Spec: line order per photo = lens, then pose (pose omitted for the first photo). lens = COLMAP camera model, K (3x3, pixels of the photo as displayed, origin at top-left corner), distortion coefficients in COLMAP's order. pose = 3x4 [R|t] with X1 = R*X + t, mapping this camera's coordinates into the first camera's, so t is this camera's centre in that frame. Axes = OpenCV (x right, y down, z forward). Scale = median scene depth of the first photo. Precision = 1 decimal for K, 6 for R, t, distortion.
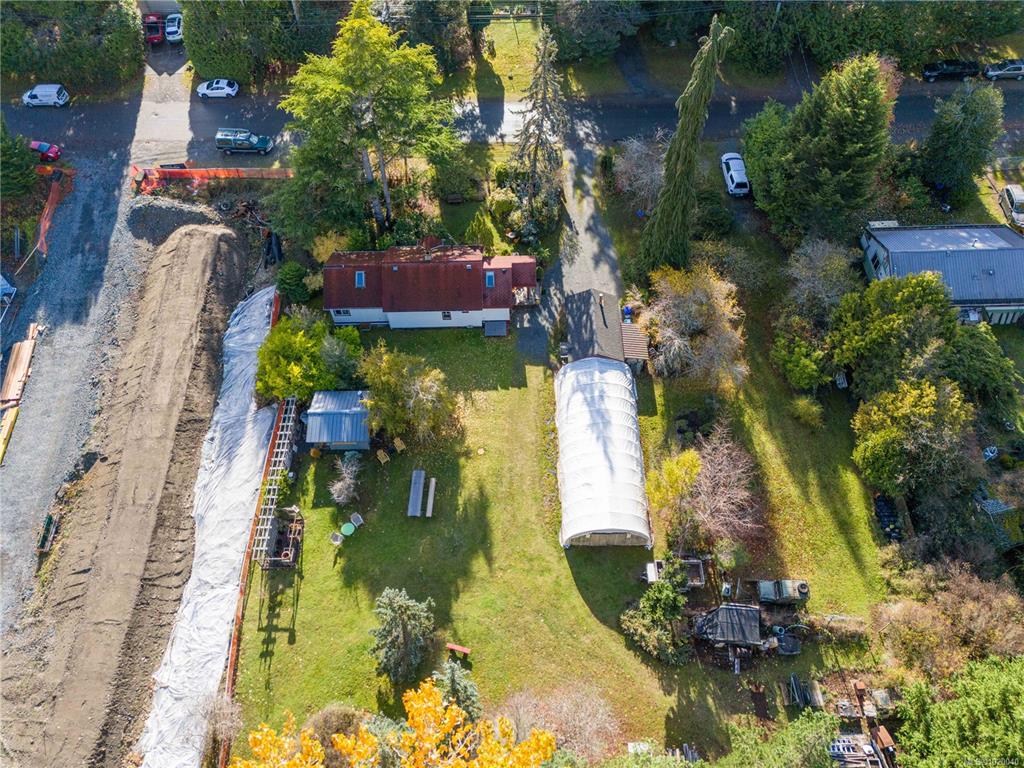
lens RADIAL K [[753.5, 0, 512.0], [0, 753.5, 384.0], [0, 0, 1]] dist [0.057126, -0.048067]
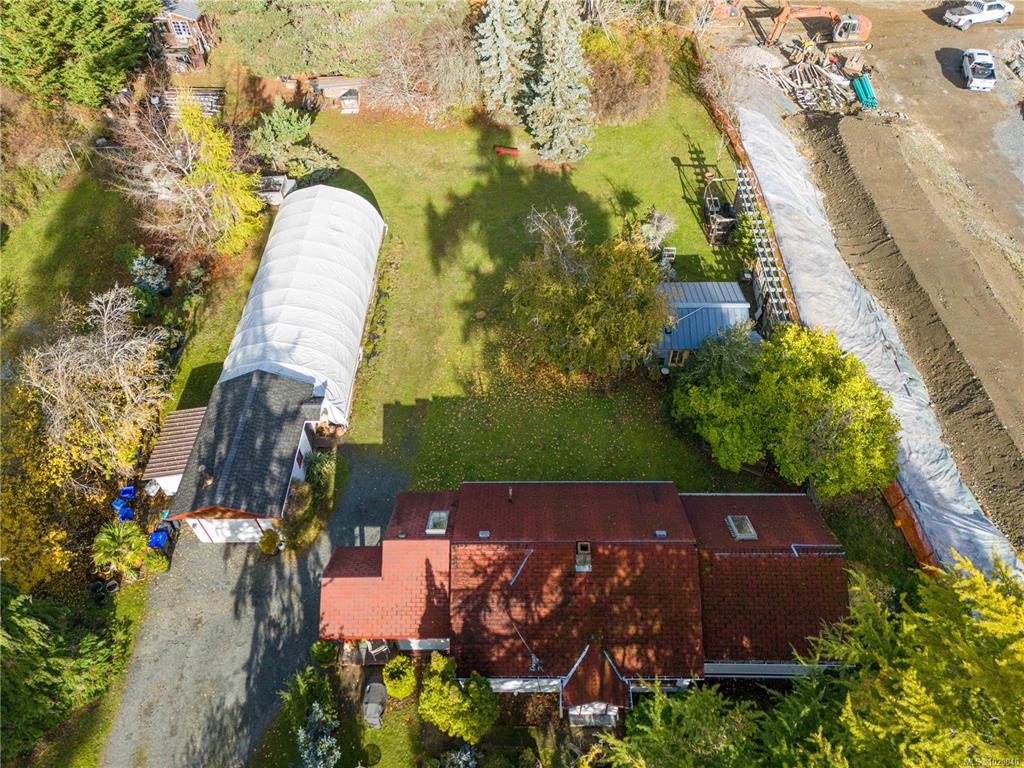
lens RADIAL K [[753.5, 0, 512.0], [0, 753.5, 384.0], [0, 0, 1]] dist [0.057126, -0.048067]
pose [[-0.999004, 0.008313, 0.043831, -0.101308], [0.040122, -0.262189, 0.964182, -0.587046], [0.019507, 0.964981, 0.261595, 0.893704]]
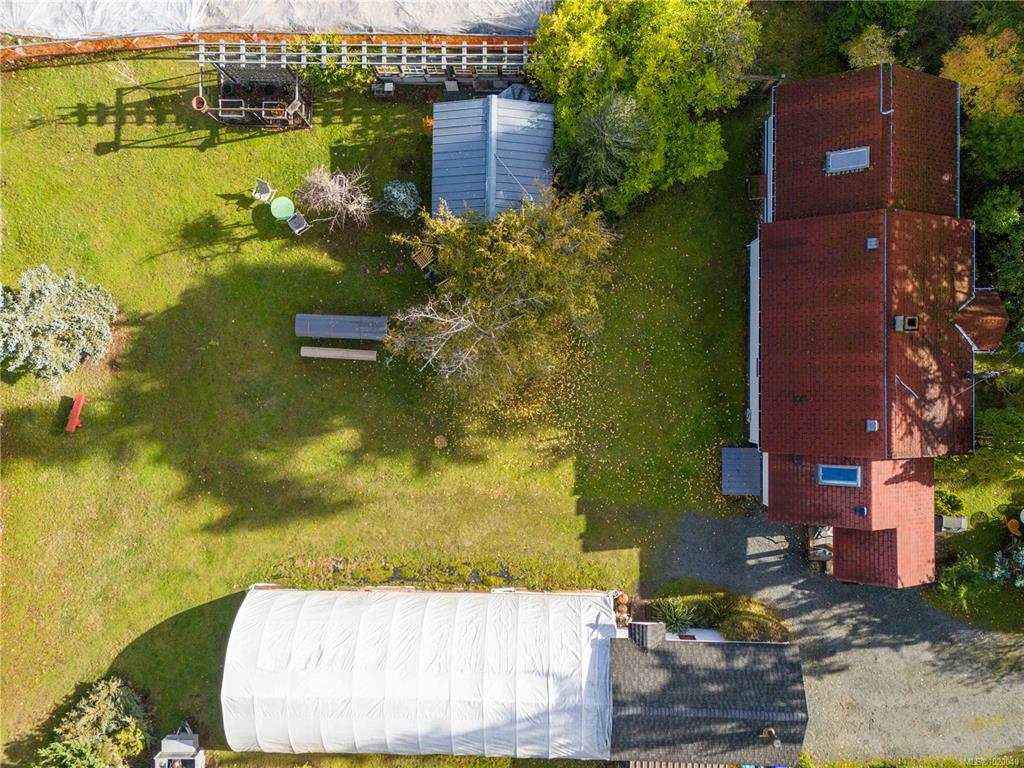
lens RADIAL K [[753.5, 0, 512.0], [0, 753.5, 384.0], [0, 0, 1]] dist [0.057126, -0.048067]
pose [[-0.012328, 0.999874, 0.010007, -0.090024], [-0.802290, -0.015864, 0.596724, -0.266089], [0.596807, -0.000672, 0.802384, 0.617057]]
